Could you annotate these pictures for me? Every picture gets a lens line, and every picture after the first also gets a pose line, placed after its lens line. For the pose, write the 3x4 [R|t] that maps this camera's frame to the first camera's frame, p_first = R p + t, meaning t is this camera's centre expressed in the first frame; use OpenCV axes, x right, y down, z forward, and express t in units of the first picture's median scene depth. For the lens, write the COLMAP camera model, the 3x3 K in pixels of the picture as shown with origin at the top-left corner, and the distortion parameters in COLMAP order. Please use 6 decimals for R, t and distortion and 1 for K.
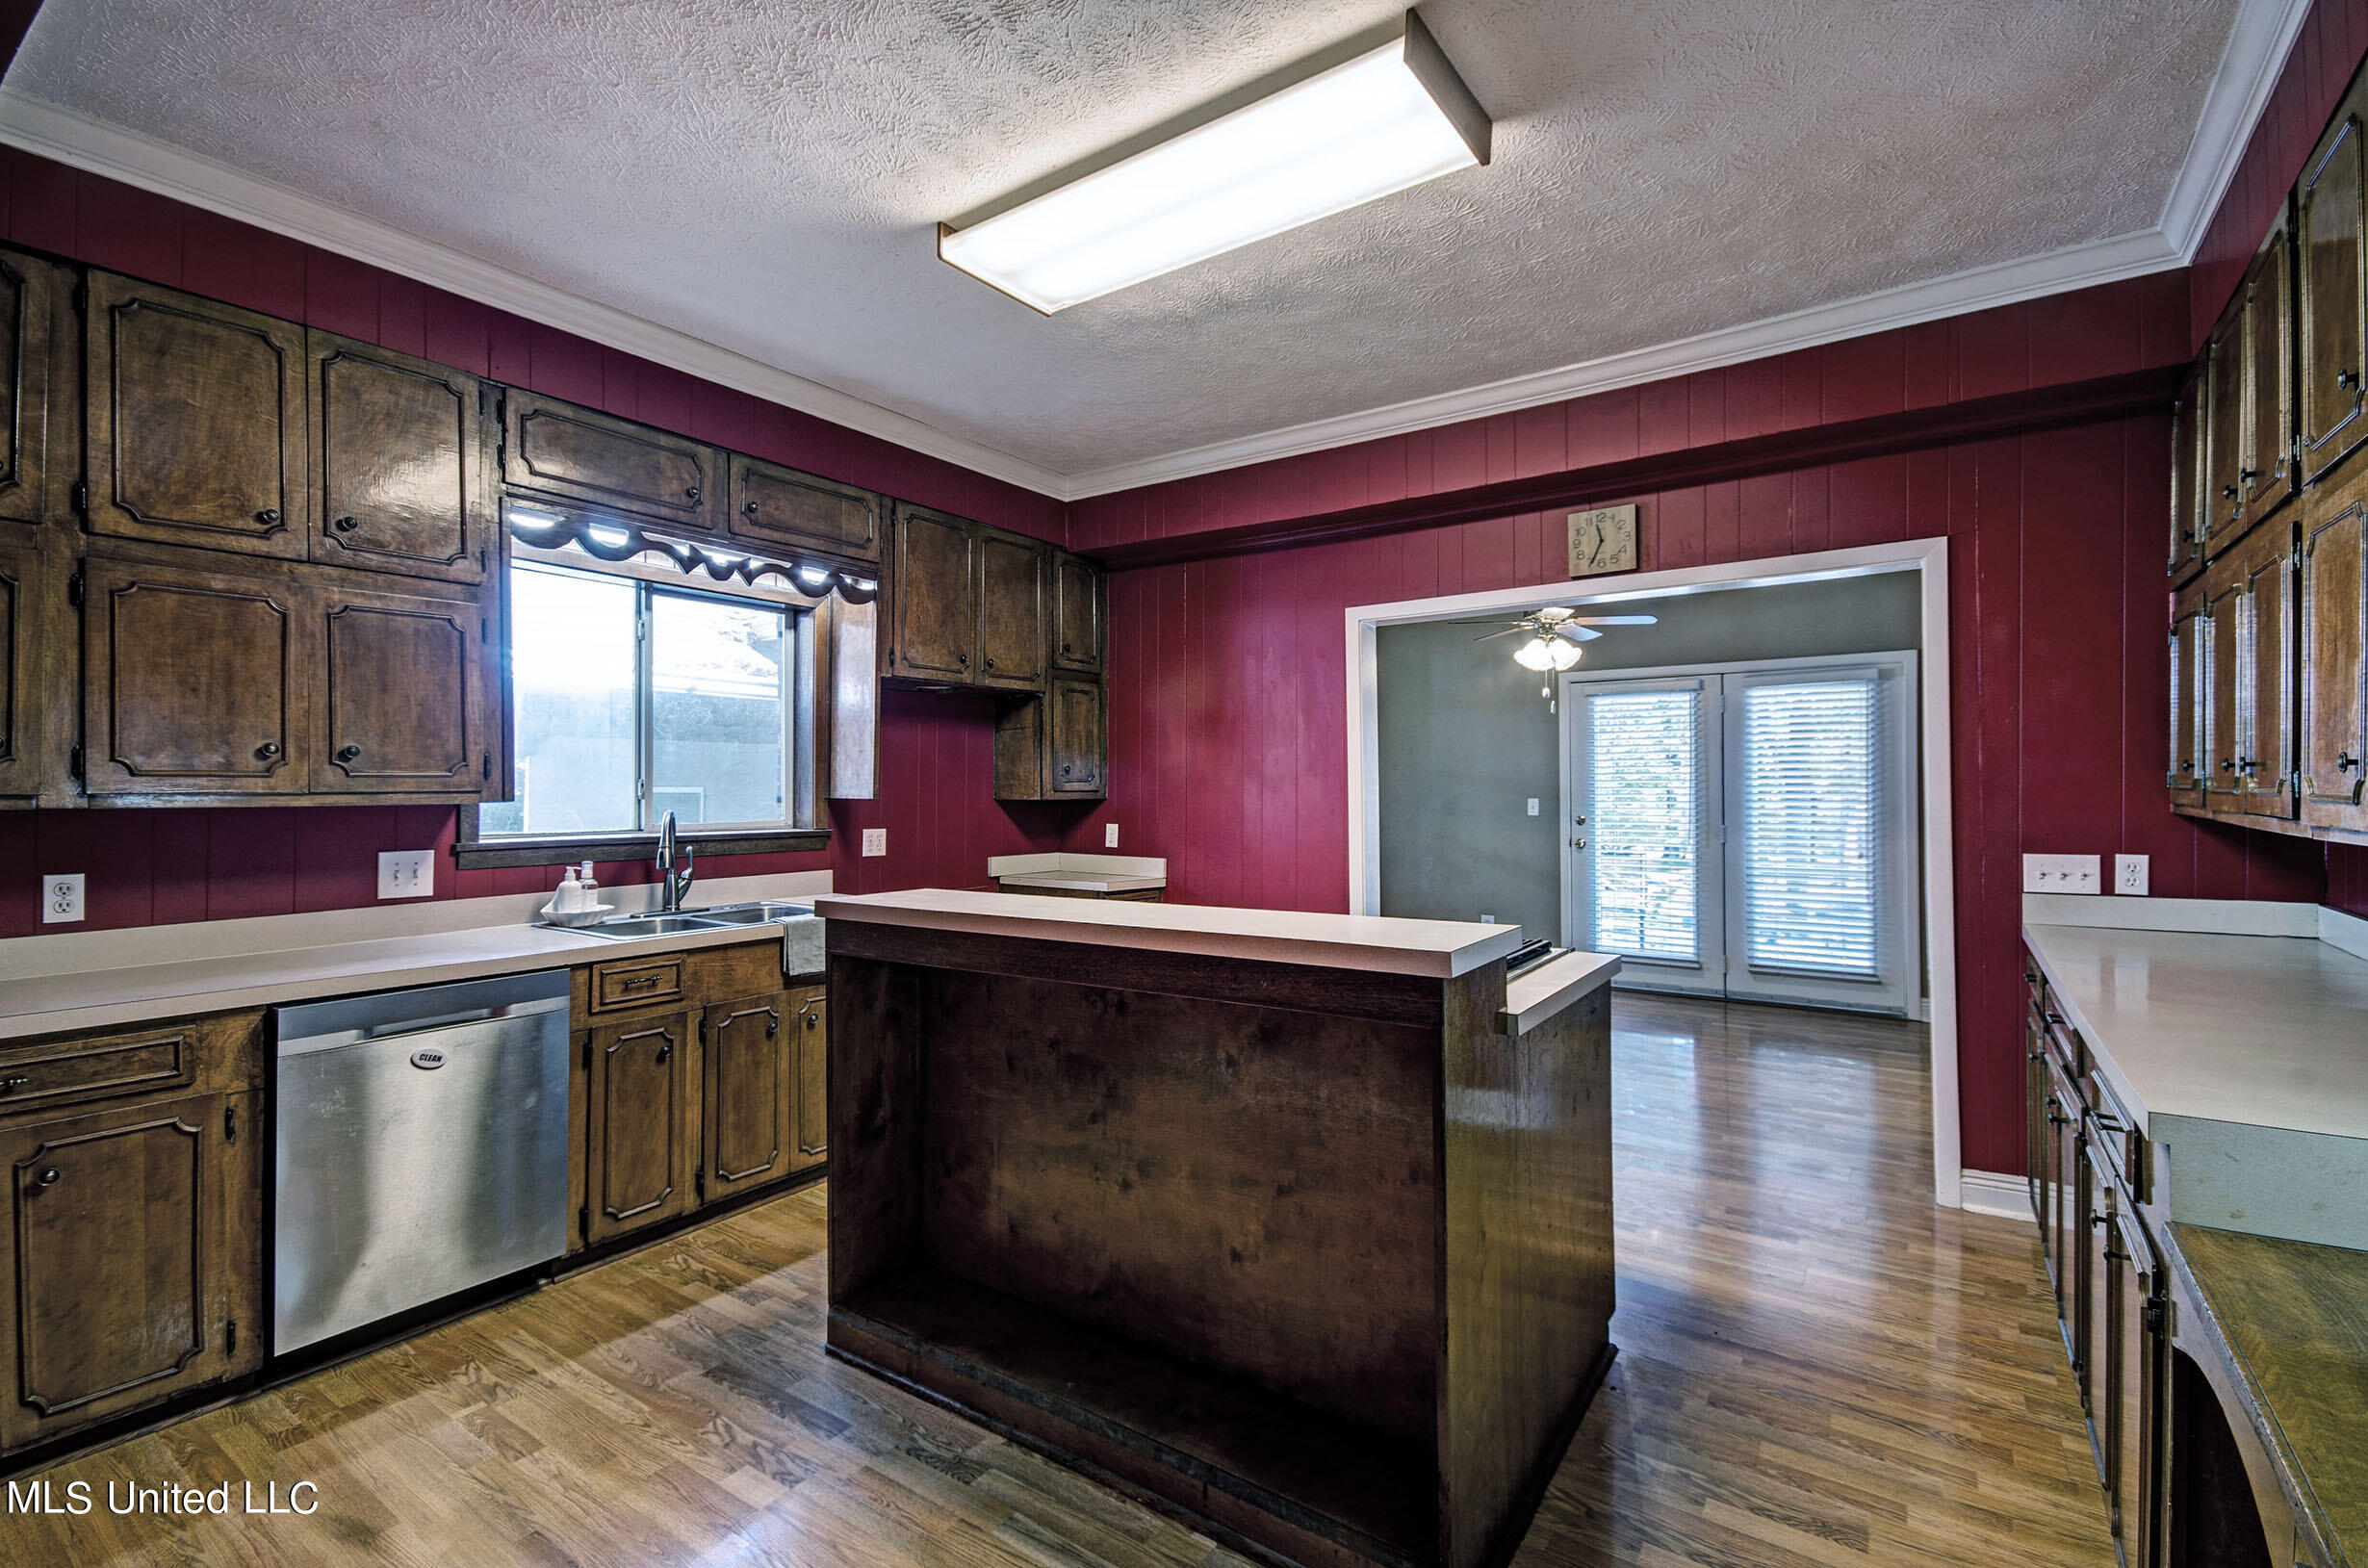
lens RADIAL K [[1057.2, 0, 1172.4], [0, 1057.2, 785.4], [0, 0, 1]] dist [-0.000100, 0.000035]
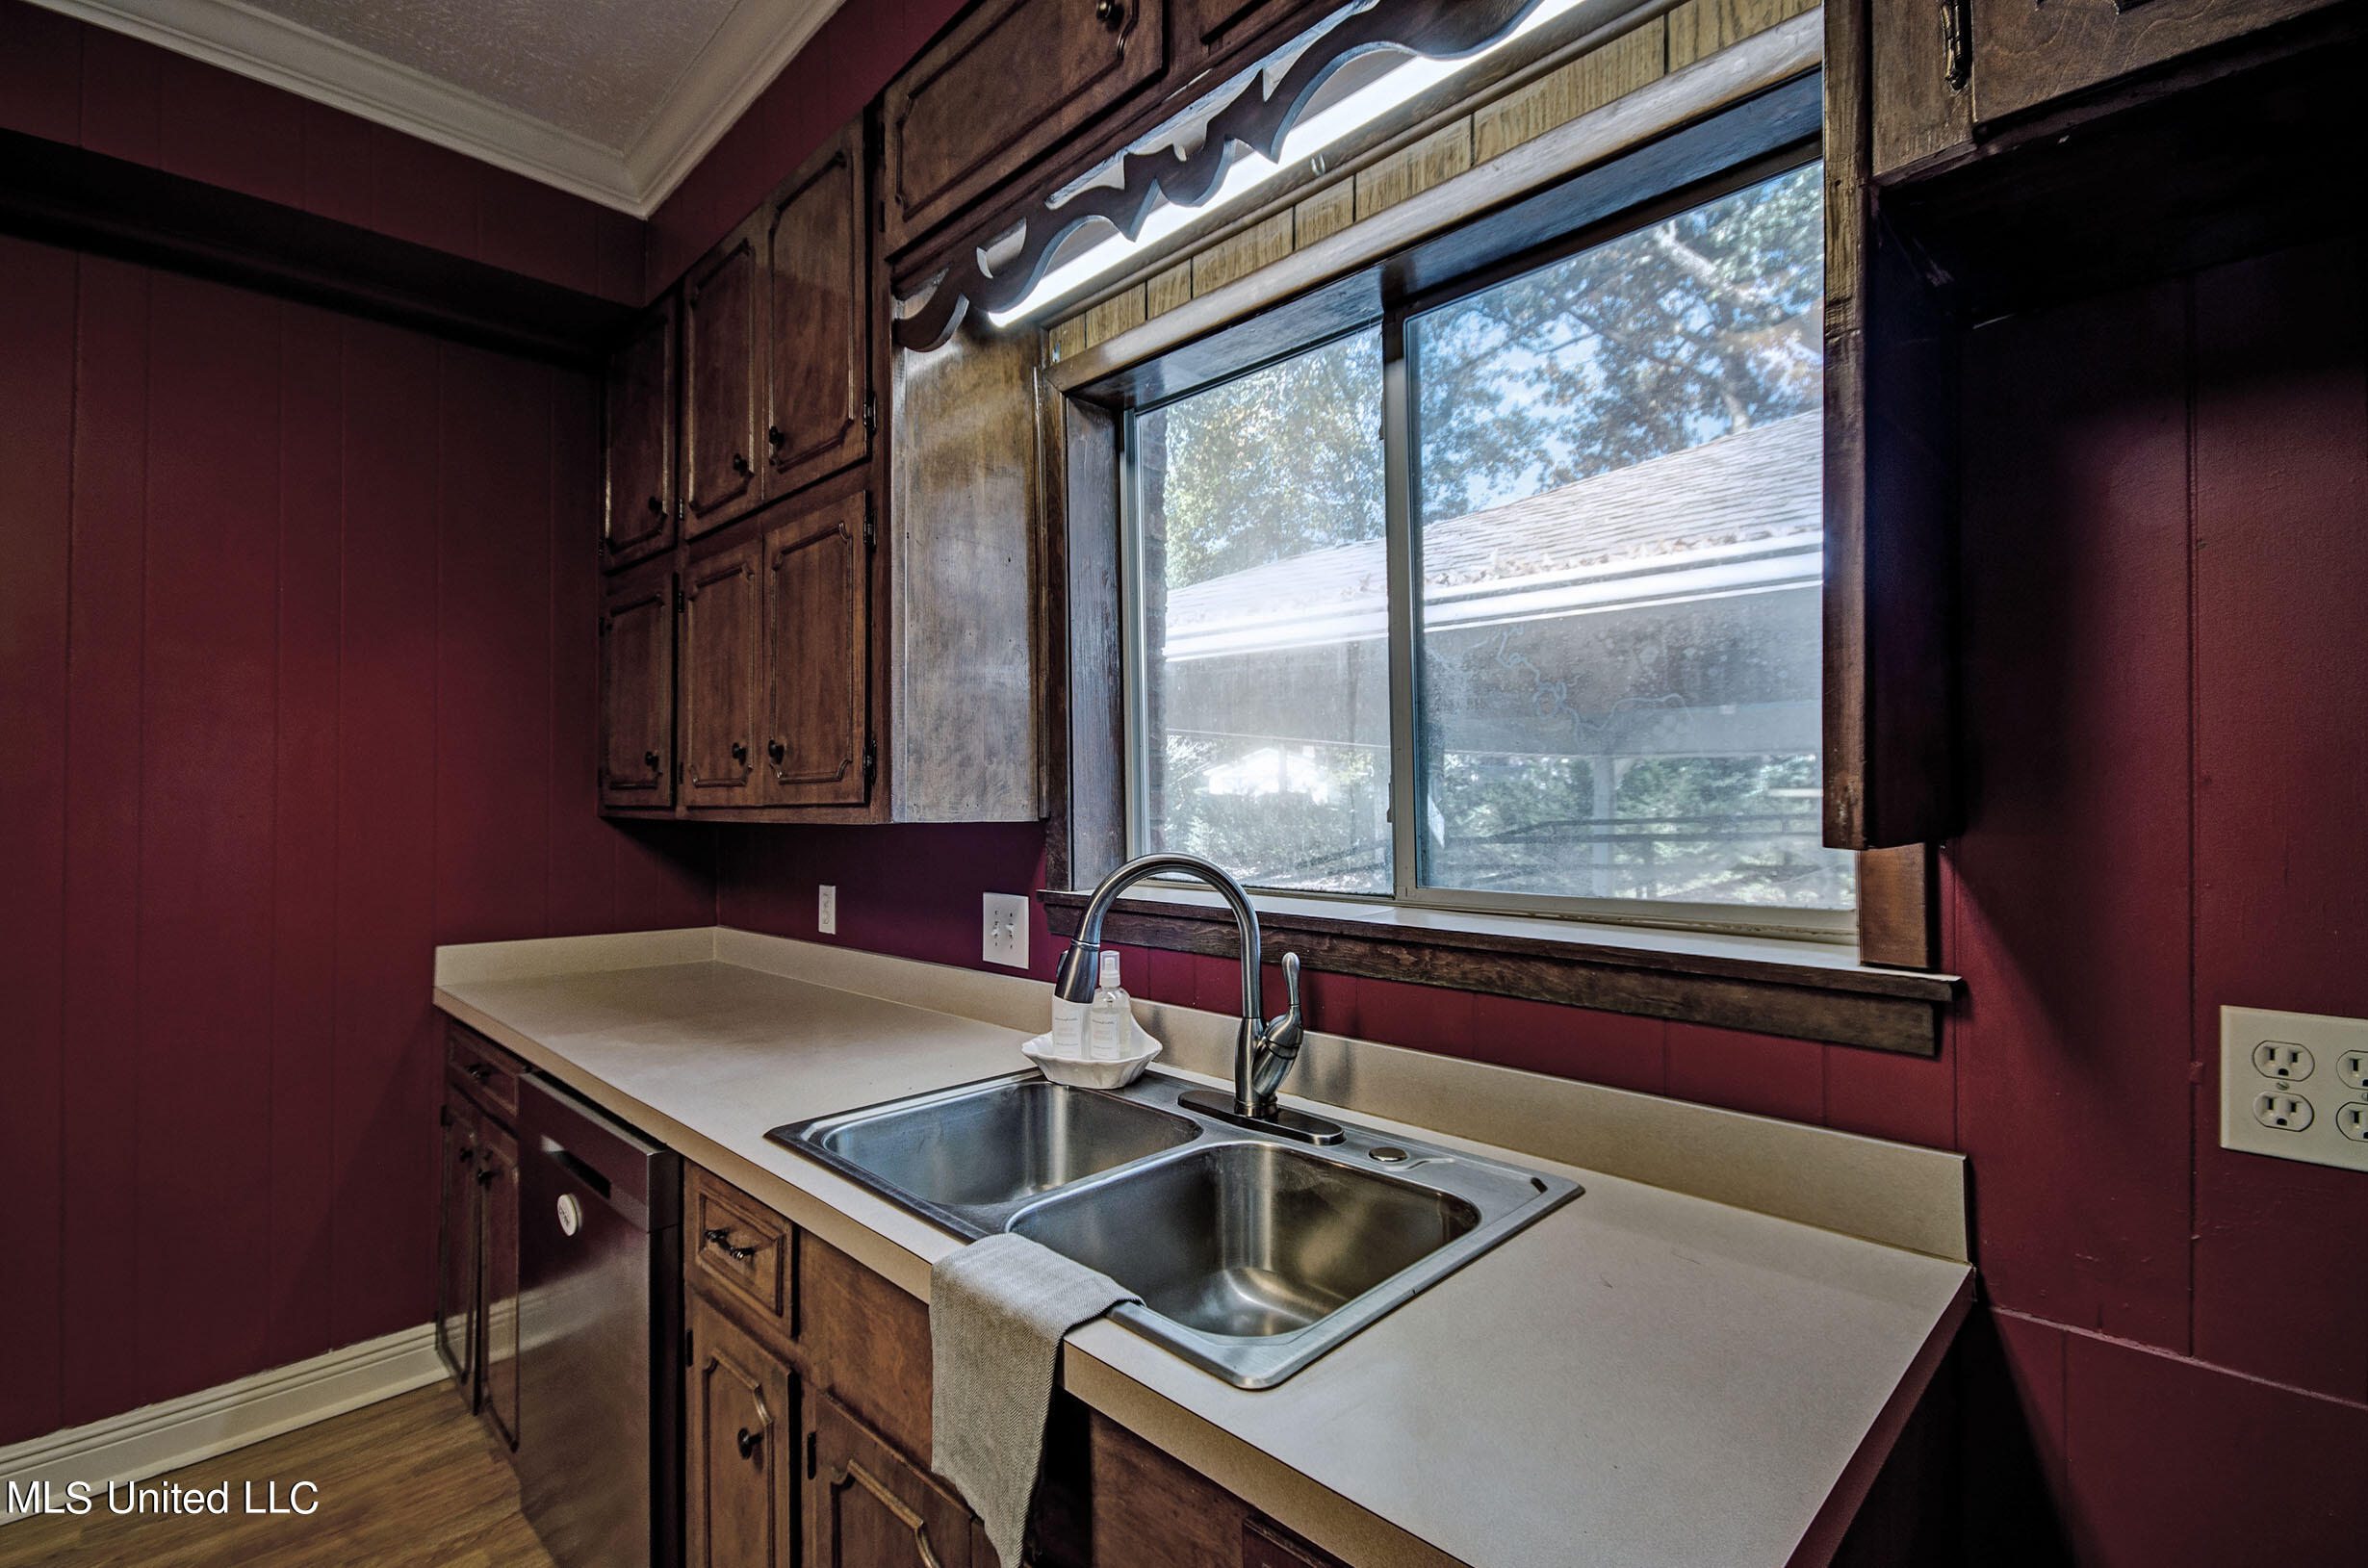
lens RADIAL K [[1057.2, 0, 1180.7], [0, 1057.2, 784.8], [0, 0, 1]] dist [-0.000100, 0.000035]
pose [[-0.171268, -0.010015, -0.985174, -0.098174], [0.008432, 0.999897, -0.011630, 0.003022], [0.985188, -0.010299, -0.171166, 1.200027]]
